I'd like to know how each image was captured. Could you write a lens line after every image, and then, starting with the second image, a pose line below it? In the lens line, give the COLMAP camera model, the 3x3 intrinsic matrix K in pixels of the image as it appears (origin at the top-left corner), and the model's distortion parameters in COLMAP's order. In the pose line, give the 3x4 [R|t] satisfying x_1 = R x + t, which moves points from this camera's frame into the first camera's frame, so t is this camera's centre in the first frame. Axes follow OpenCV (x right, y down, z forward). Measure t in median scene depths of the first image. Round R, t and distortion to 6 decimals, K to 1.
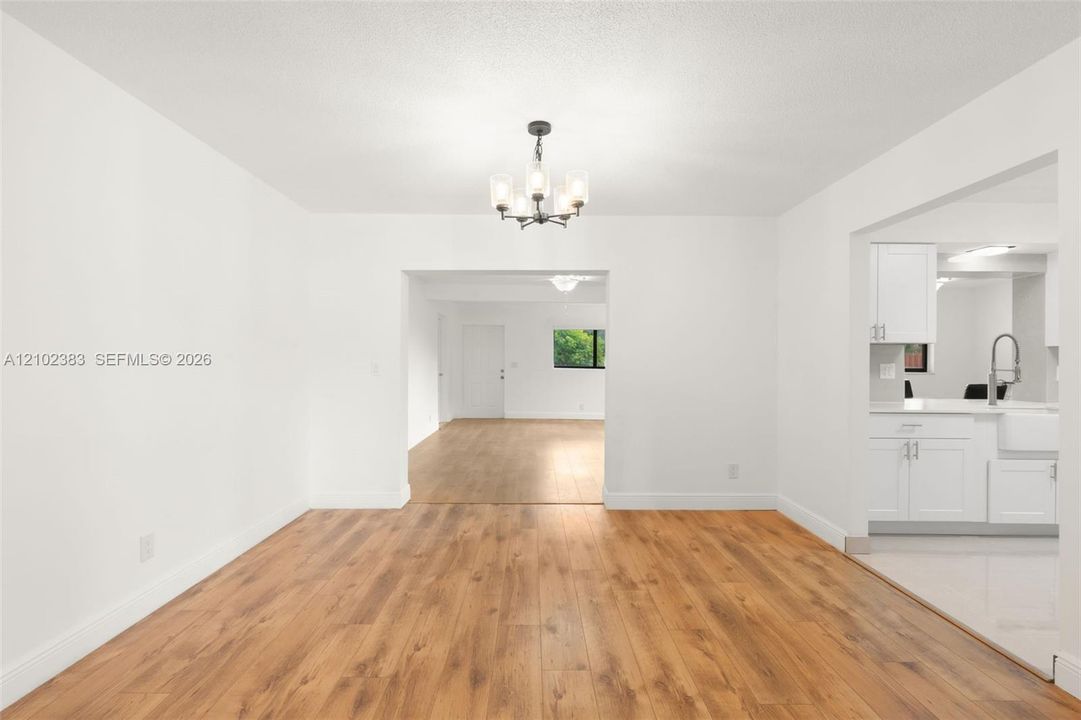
lens RADIAL K [[487.8, 0, 534.4], [0, 487.8, 359.8], [0, 0, 1]] dist [-0.001413, 0.000214]
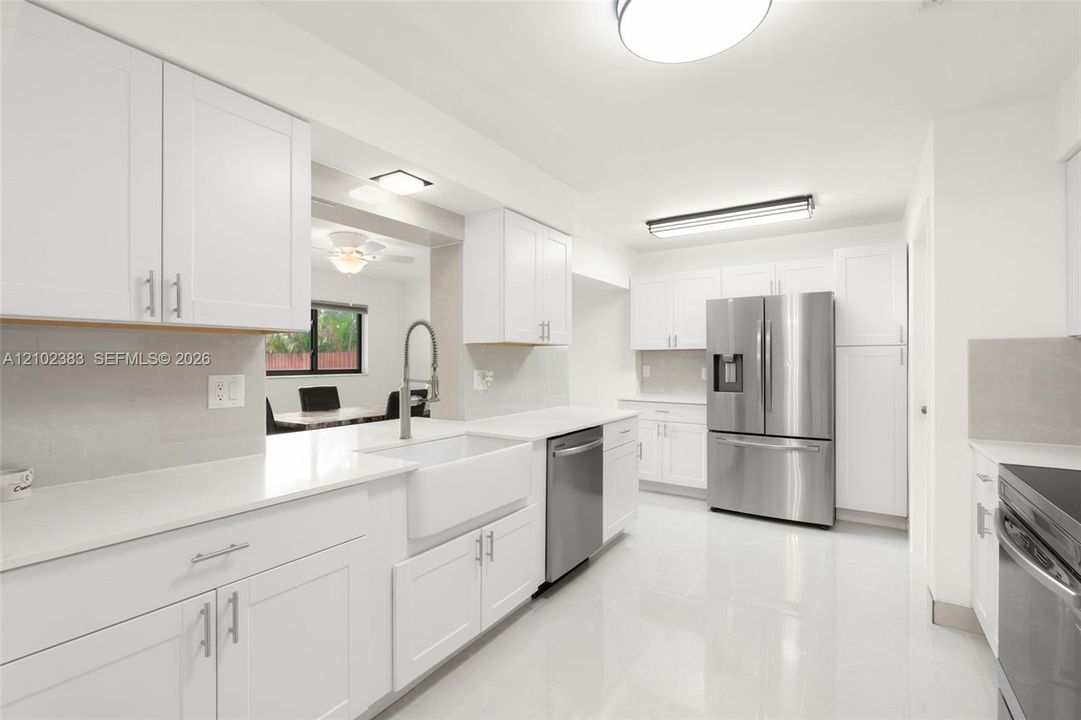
lens RADIAL K [[487.8, 0, 534.4], [0, 487.8, 359.8], [0, 0, 1]] dist [-0.001413, 0.000214]
pose [[0.560511, -0.008613, 0.828102, 0.555267], [0.002885, 0.999960, 0.008447, -0.009685], [-0.828142, -0.002346, 0.560513, 0.554276]]
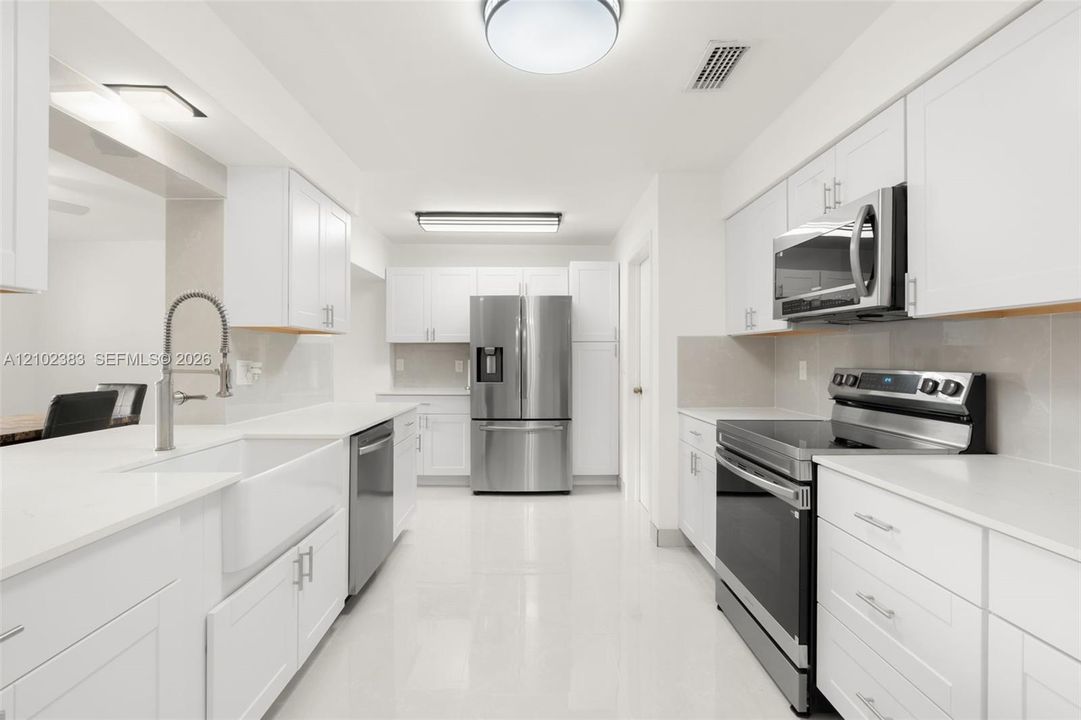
lens RADIAL K [[490.3, 0, 540.9], [0, 490.3, 356.2], [0, 0, 1]] dist [-0.000637, 0.000013]
pose [[-0.003316, -0.005321, 0.999980, 0.513239], [-0.004935, 0.999974, 0.005305, 0.003099], [-0.999982, -0.004917, -0.003343, 0.688534]]
